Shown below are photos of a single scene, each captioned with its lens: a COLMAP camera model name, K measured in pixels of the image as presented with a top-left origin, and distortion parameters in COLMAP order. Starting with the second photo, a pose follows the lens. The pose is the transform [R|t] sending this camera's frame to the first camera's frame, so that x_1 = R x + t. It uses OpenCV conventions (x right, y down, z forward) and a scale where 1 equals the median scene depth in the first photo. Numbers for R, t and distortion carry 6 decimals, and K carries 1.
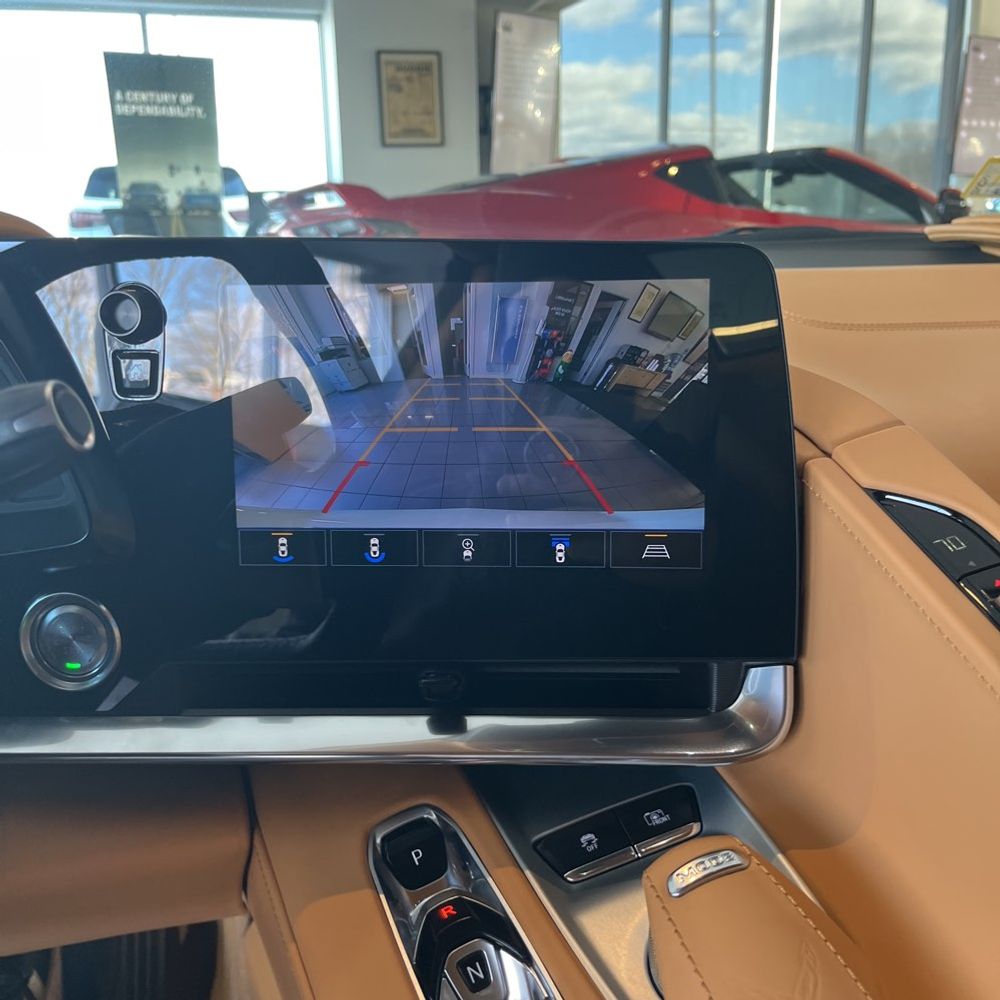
lens RADIAL K [[1014.9, 0, 500.0], [0, 1014.9, 500.0], [0, 0, 1]] dist [0.028613, -0.002377]
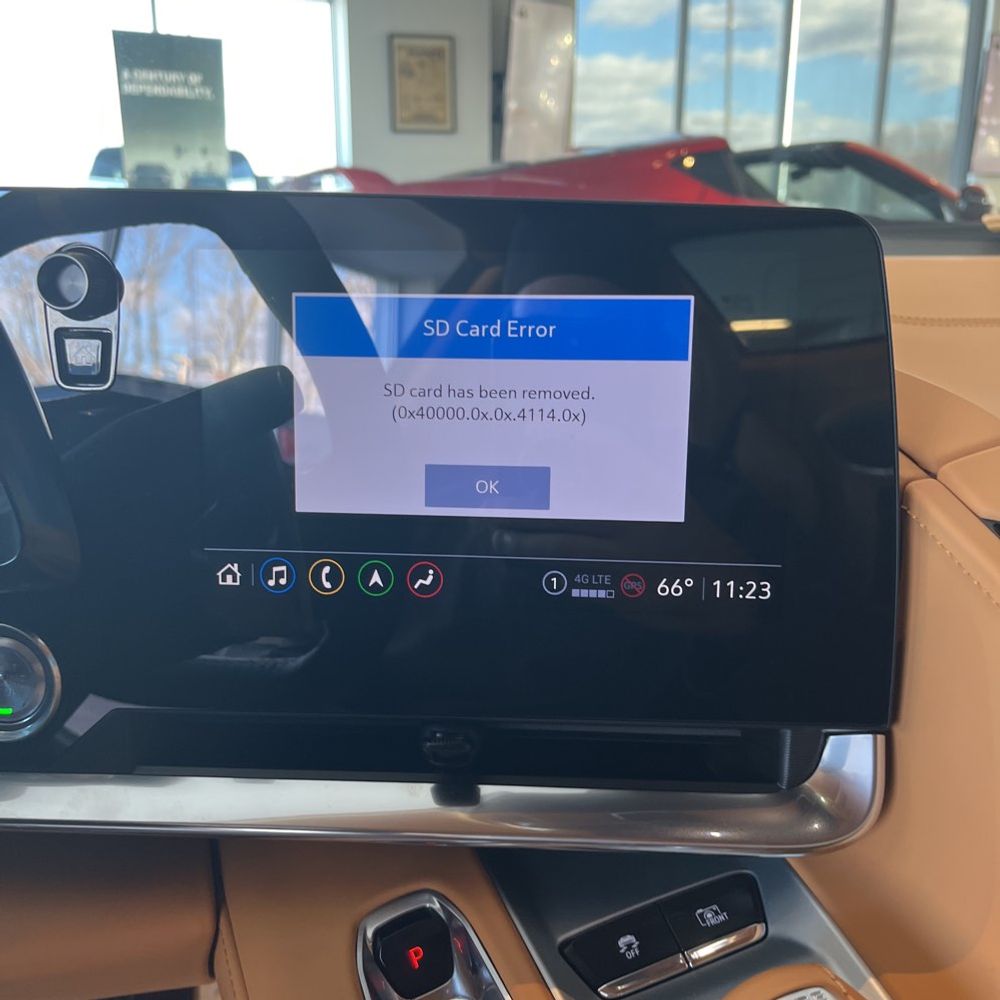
lens RADIAL K [[1014.9, 0, 500.0], [0, 1014.9, 500.0], [0, 0, 1]] dist [0.028613, -0.002377]
pose [[0.999751, 0.022145, -0.002587, -0.015803], [-0.022124, 0.999724, 0.007866, -0.018034], [0.002760, -0.007807, 0.999966, 0.142210]]
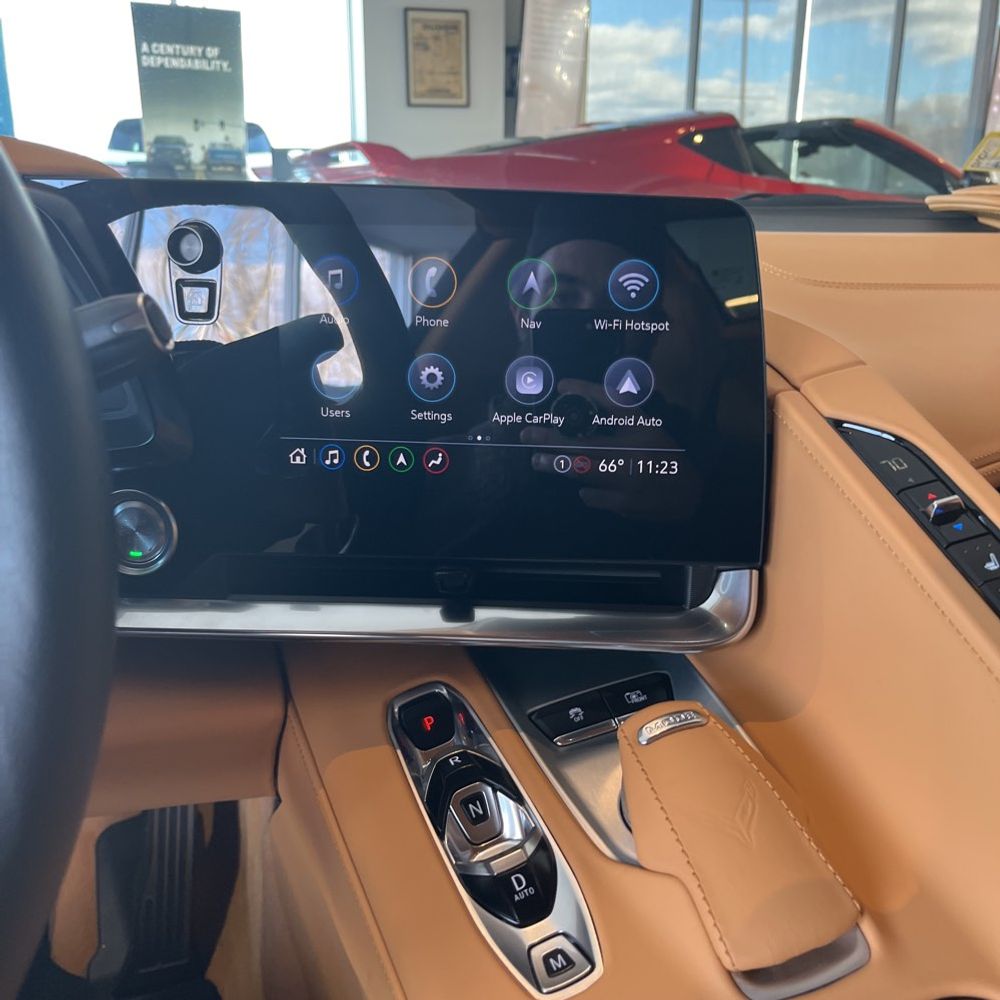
lens RADIAL K [[1011.7, 0, 505.2], [0, 1011.7, 505.6], [0, 0, 1]] dist [0.066501, -0.072159]
pose [[0.999519, 0.029640, -0.009155, 0.007020], [-0.029286, 0.998900, 0.036632, 0.042197], [0.010231, -0.036347, 0.999287, -0.117572]]
